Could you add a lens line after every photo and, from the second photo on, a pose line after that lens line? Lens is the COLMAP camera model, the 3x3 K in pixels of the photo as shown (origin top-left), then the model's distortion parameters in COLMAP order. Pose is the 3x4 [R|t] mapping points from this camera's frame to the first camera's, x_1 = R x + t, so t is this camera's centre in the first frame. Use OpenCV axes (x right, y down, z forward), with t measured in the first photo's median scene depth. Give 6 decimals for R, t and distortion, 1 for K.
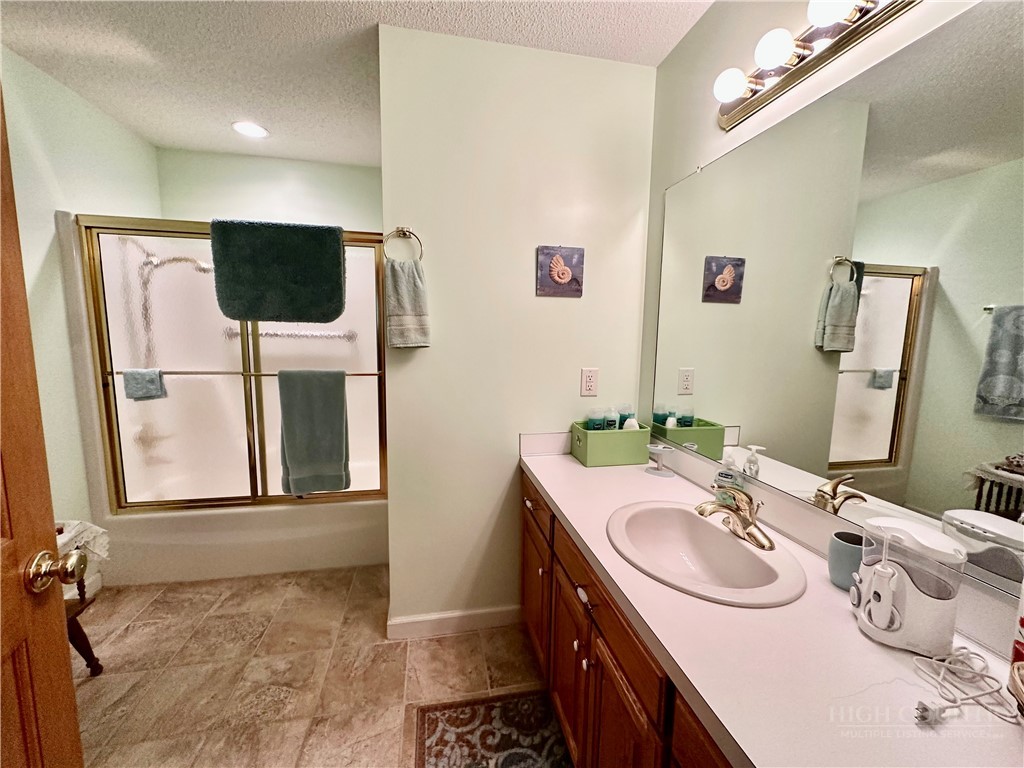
lens RADIAL K [[407.9, 0, 512.2], [0, 407.9, 383.4], [0, 0, 1]] dist [-0.005259, 0.001307]
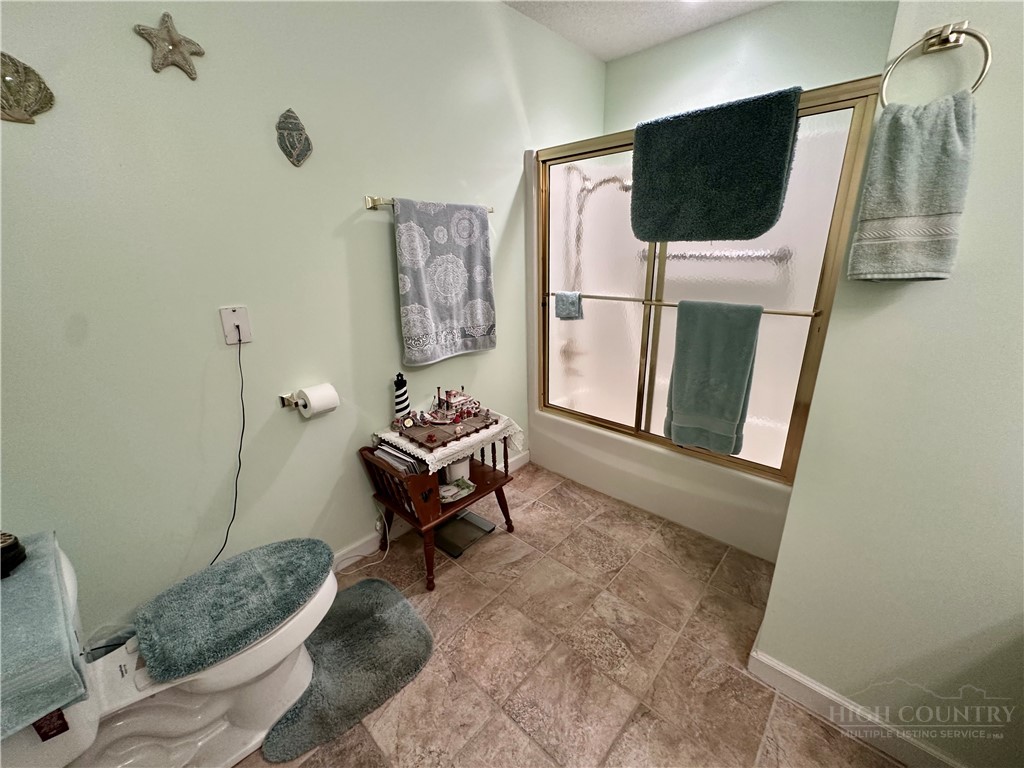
lens RADIAL K [[407.9, 0, 512.0], [0, 407.9, 382.2], [0, 0, 1]] dist [-0.005259, 0.001307]
pose [[0.586813, 0.219304, -0.779459, -0.078455], [-0.068770, 0.972645, 0.221884, -0.032208], [0.806797, -0.076601, 0.585842, 0.208827]]
